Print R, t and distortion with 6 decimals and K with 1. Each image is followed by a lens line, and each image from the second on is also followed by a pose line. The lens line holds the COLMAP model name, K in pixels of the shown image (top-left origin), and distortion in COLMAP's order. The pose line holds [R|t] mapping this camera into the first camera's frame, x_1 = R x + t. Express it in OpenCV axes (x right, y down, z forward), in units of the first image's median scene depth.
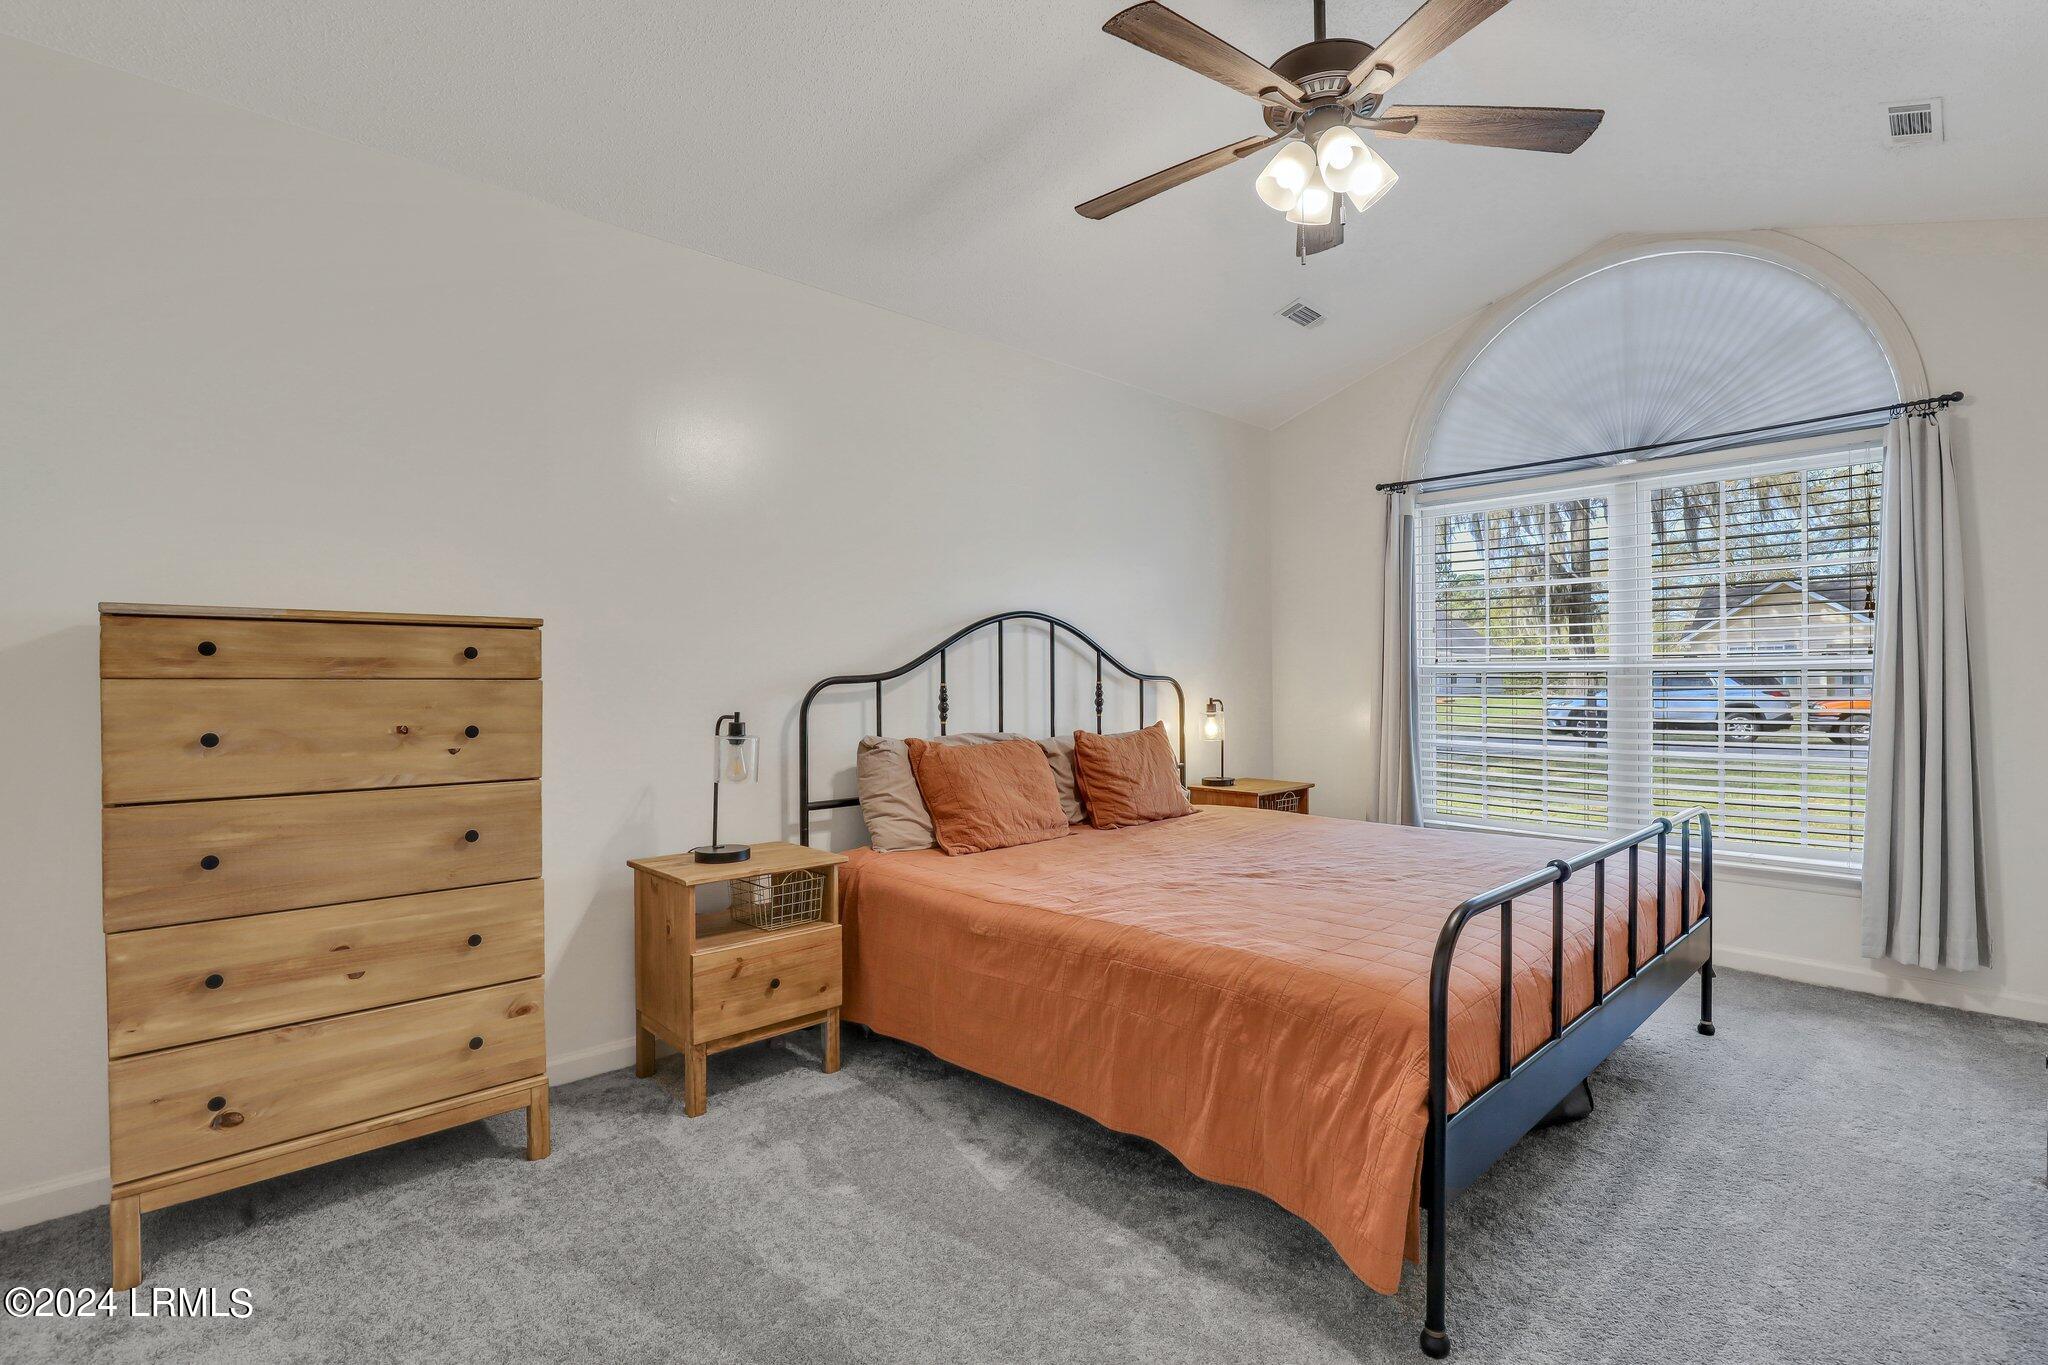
lens RADIAL K [[983.8, 0, 1024.0], [0, 983.8, 682.5], [0, 0, 1]] dist [-0.000048, 0.000620]
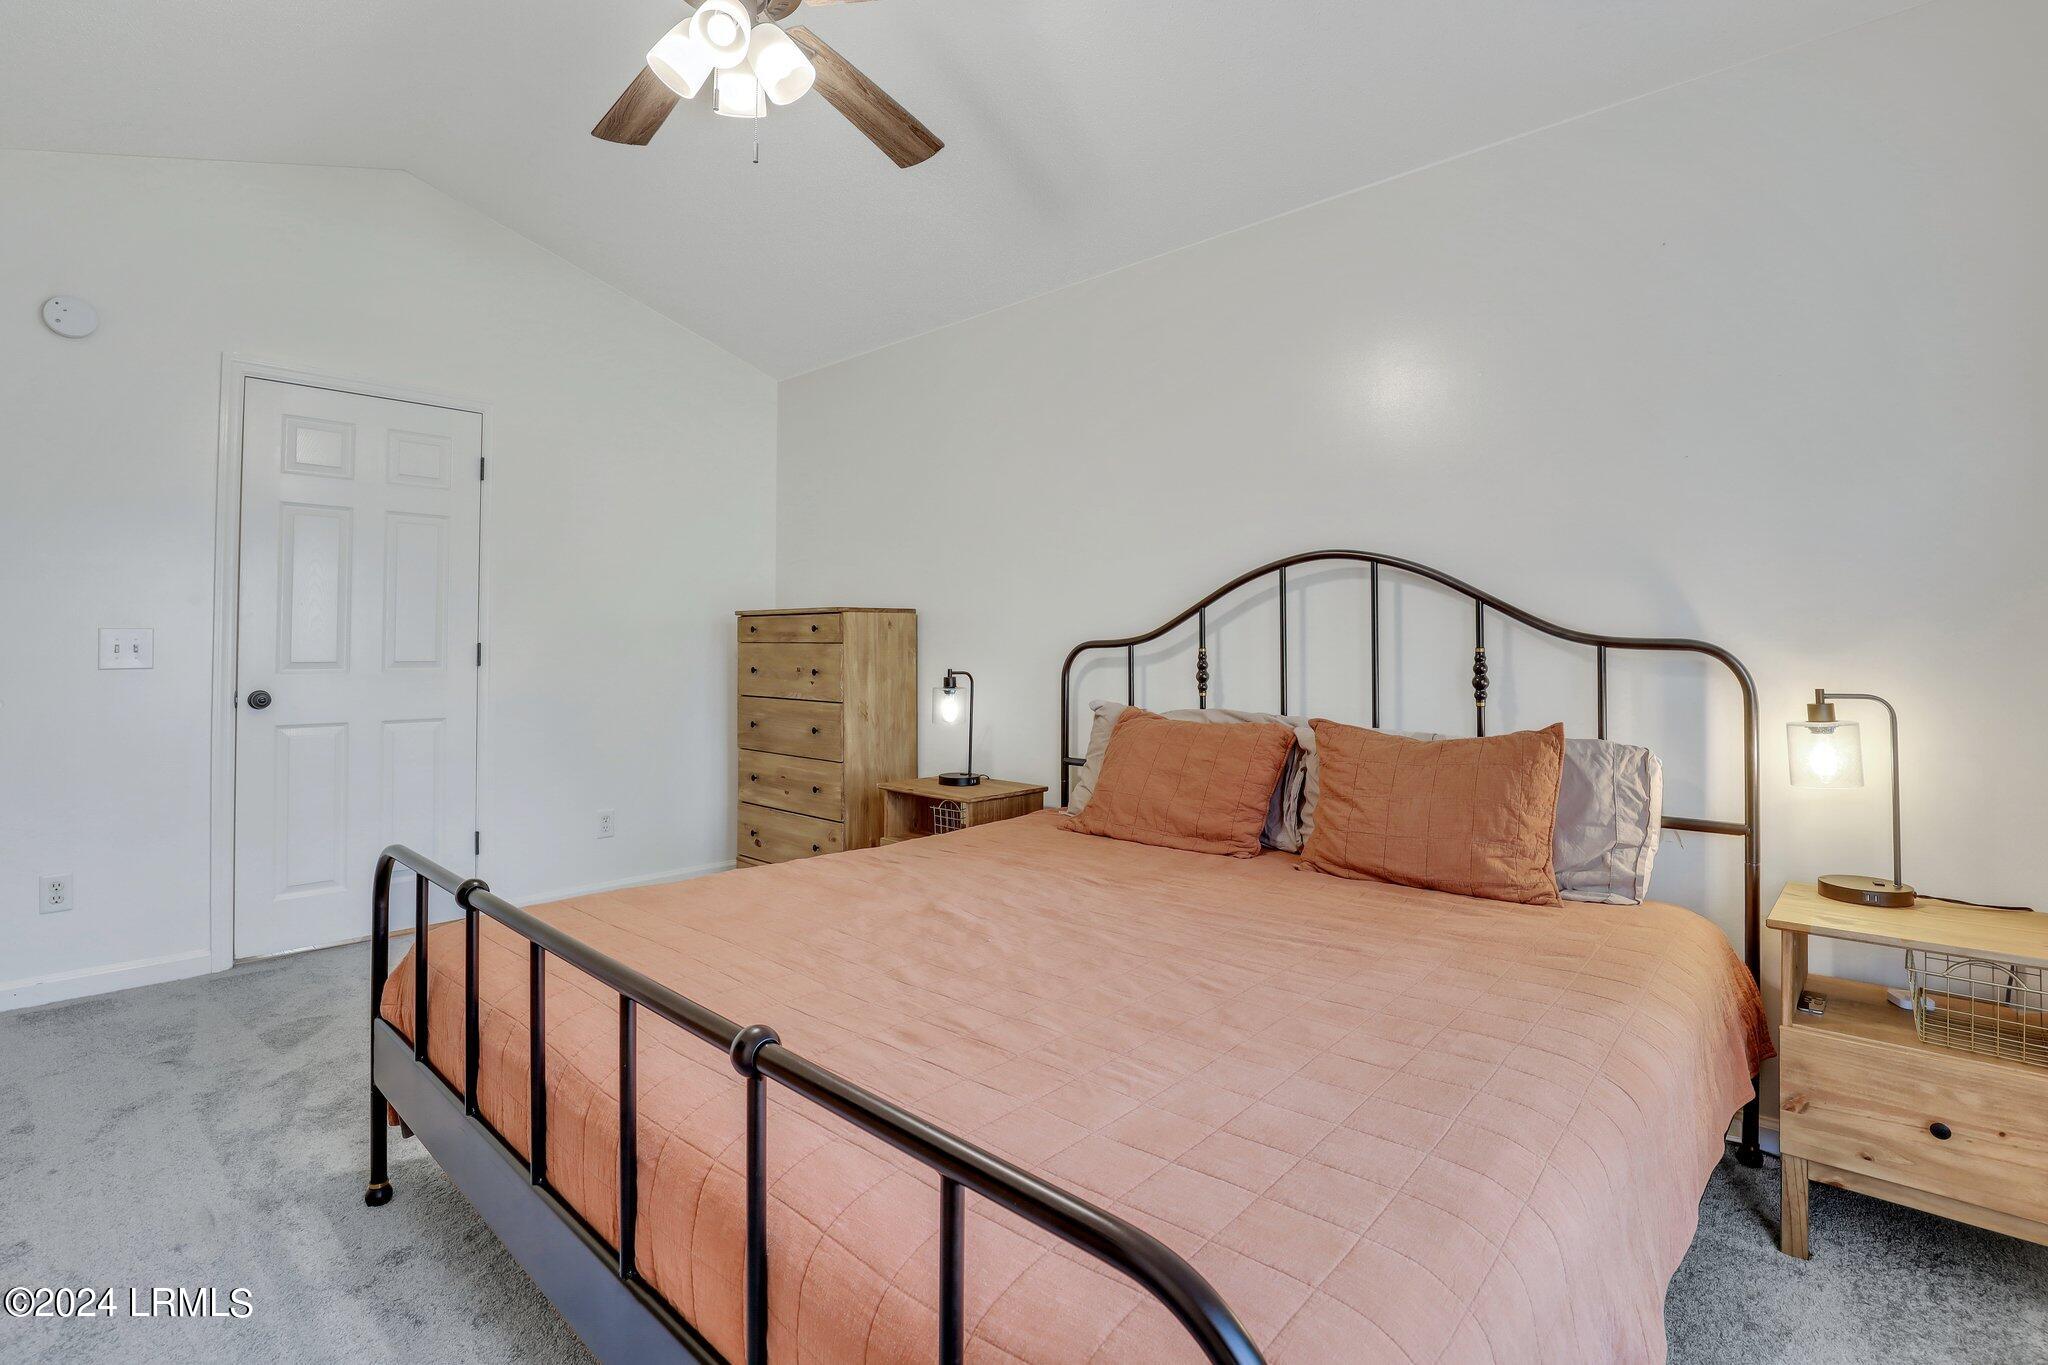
lens RADIAL K [[1035.5, 0, 1023.4], [0, 1035.5, 636.1], [0, 0, 1]] dist [-0.000719, 0.000084]
pose [[0.030366, -0.001280, -0.999538, 1.017293], [-0.001917, 0.999997, -0.001339, -0.010827], [0.999537, 0.001957, 0.030364, 1.014599]]
